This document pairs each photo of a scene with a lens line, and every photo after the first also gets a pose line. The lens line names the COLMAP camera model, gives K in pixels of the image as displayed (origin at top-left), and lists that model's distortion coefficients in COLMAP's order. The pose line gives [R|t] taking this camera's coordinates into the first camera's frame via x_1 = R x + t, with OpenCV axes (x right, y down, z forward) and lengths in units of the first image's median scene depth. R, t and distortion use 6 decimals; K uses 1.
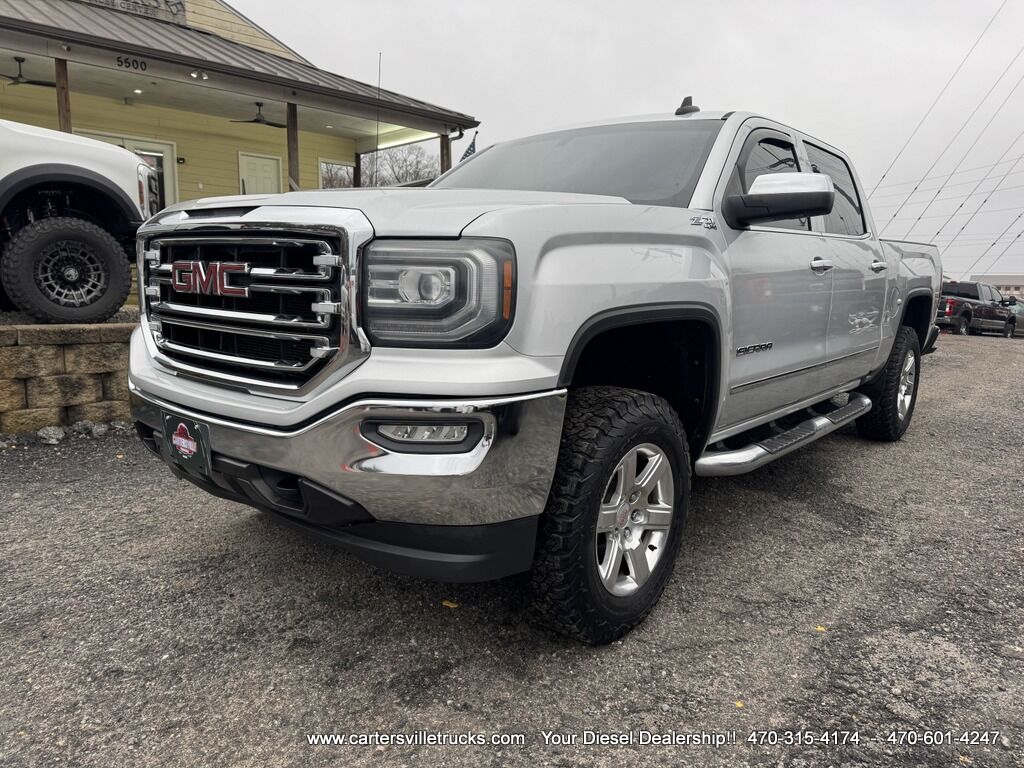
lens RADIAL K [[721.3, 0, 512.0], [0, 721.3, 384.0], [0, 0, 1]] dist [0.030903, -0.053305]
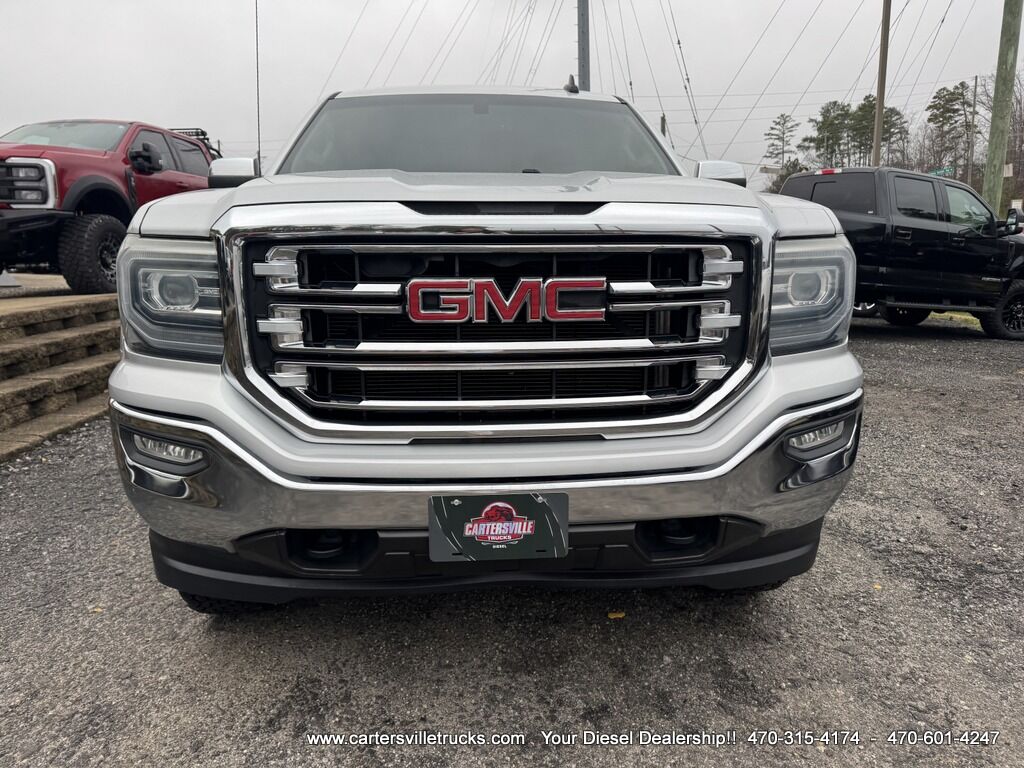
lens RADIAL K [[721.3, 0, 512.0], [0, 721.3, 384.0], [0, 0, 1]] dist [0.030903, -0.053305]
pose [[0.727728, -0.180011, 0.661822, -0.978402], [0.143707, 0.983544, 0.109499, -0.153592], [-0.670642, 0.015423, 0.741621, 0.487376]]
